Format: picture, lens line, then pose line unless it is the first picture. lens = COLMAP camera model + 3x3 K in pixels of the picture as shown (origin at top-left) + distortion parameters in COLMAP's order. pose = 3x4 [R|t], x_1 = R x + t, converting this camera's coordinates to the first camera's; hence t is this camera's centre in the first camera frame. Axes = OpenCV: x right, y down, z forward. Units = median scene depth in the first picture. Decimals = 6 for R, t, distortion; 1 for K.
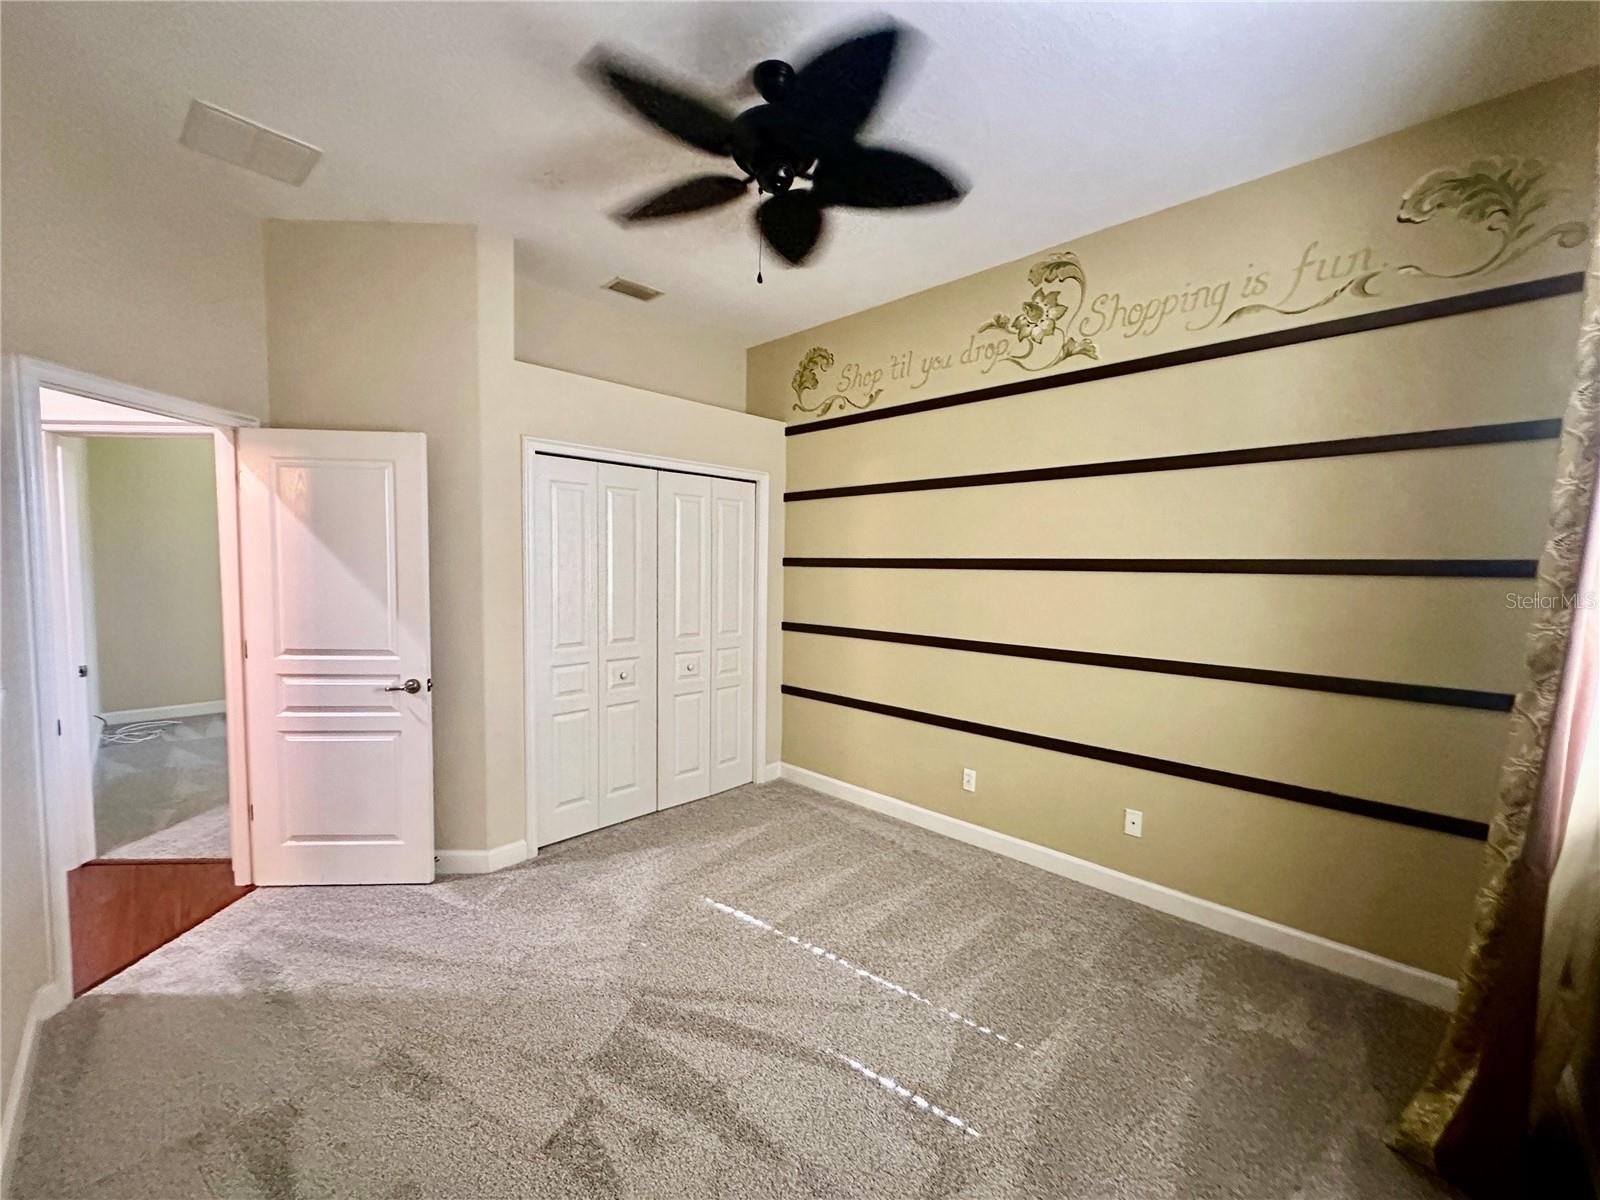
lens RADIAL K [[635.9, 0, 799.8], [0, 635.9, 599.1], [0, 0, 1]] dist [-0.004783, 0.001233]
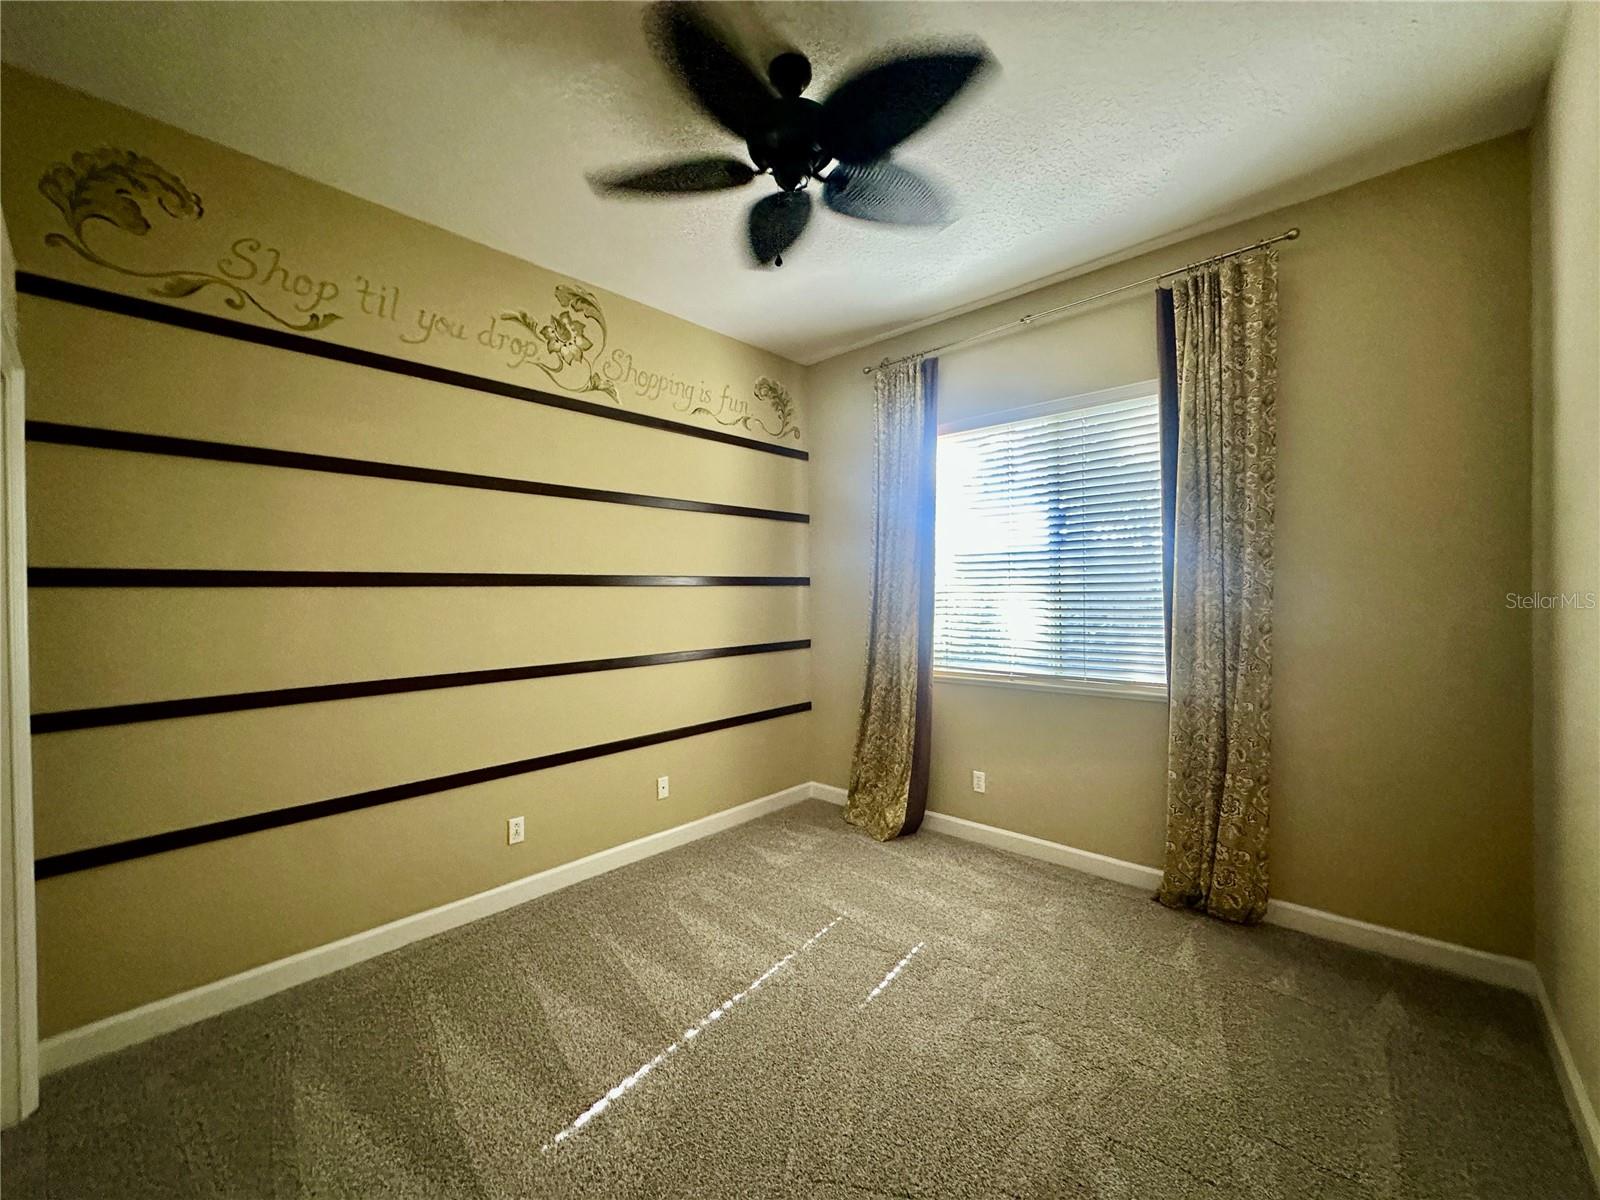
lens RADIAL K [[635.9, 0, 799.9], [0, 635.9, 595.1], [0, 0, 1]] dist [-0.004783, 0.001233]
pose [[-0.023370, -0.018916, 0.999548, -0.722015], [0.066876, 0.997552, 0.020442, -0.030849], [-0.997488, 0.067324, -0.022047, 0.740505]]
